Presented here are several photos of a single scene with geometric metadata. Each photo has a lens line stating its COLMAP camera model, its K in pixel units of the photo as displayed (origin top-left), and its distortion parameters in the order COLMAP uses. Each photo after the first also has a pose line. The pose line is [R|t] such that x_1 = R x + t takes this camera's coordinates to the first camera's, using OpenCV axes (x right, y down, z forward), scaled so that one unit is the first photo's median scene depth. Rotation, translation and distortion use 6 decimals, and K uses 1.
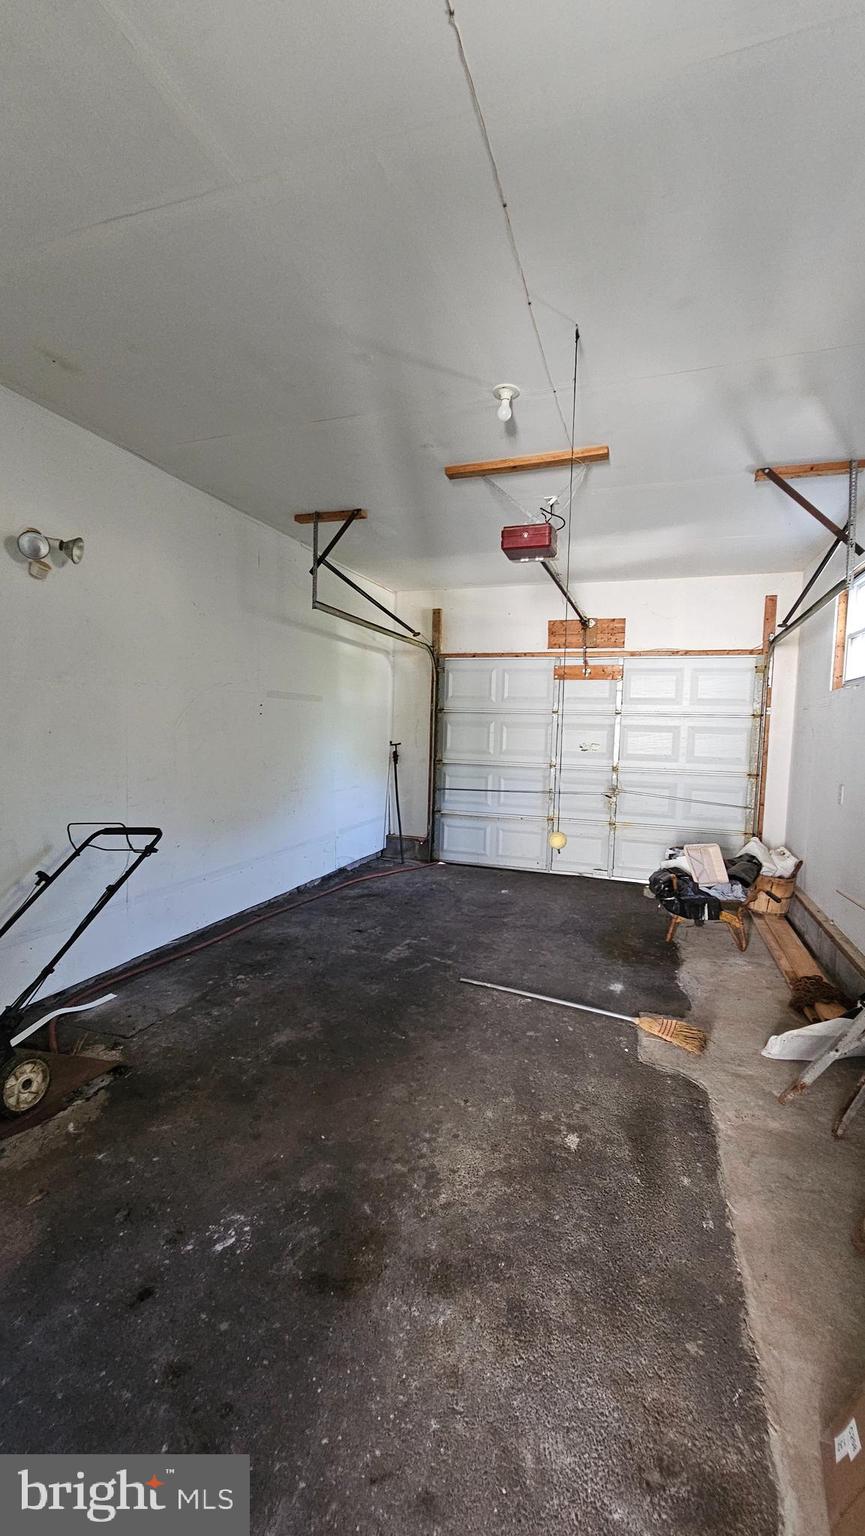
lens RADIAL K [[629.8, 0, 429.1], [0, 629.8, 769.1], [0, 0, 1]] dist [-0.002278, 0.000354]
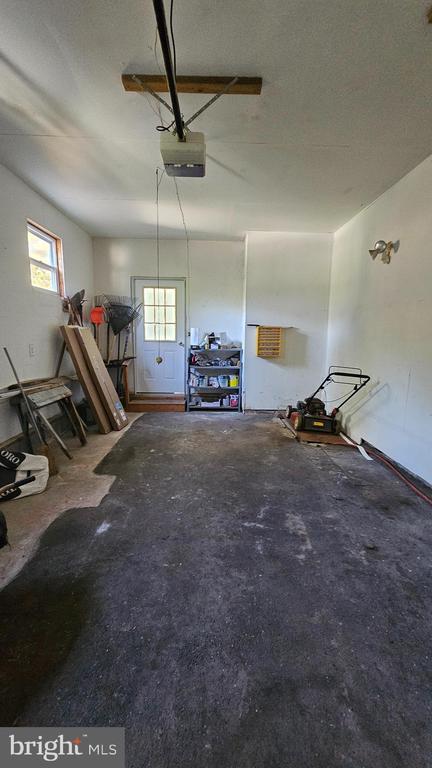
lens RADIAL K [[302.0, 0, 214.7], [0, 302.0, 384.3], [0, 0, 1]] dist [0.002665, 0.000036]
pose [[-0.934019, 0.017676, -0.356787, 0.314473], [-0.064341, 0.974117, 0.216696, -0.062531], [0.351382, 0.225354, -0.908706, 1.609144]]
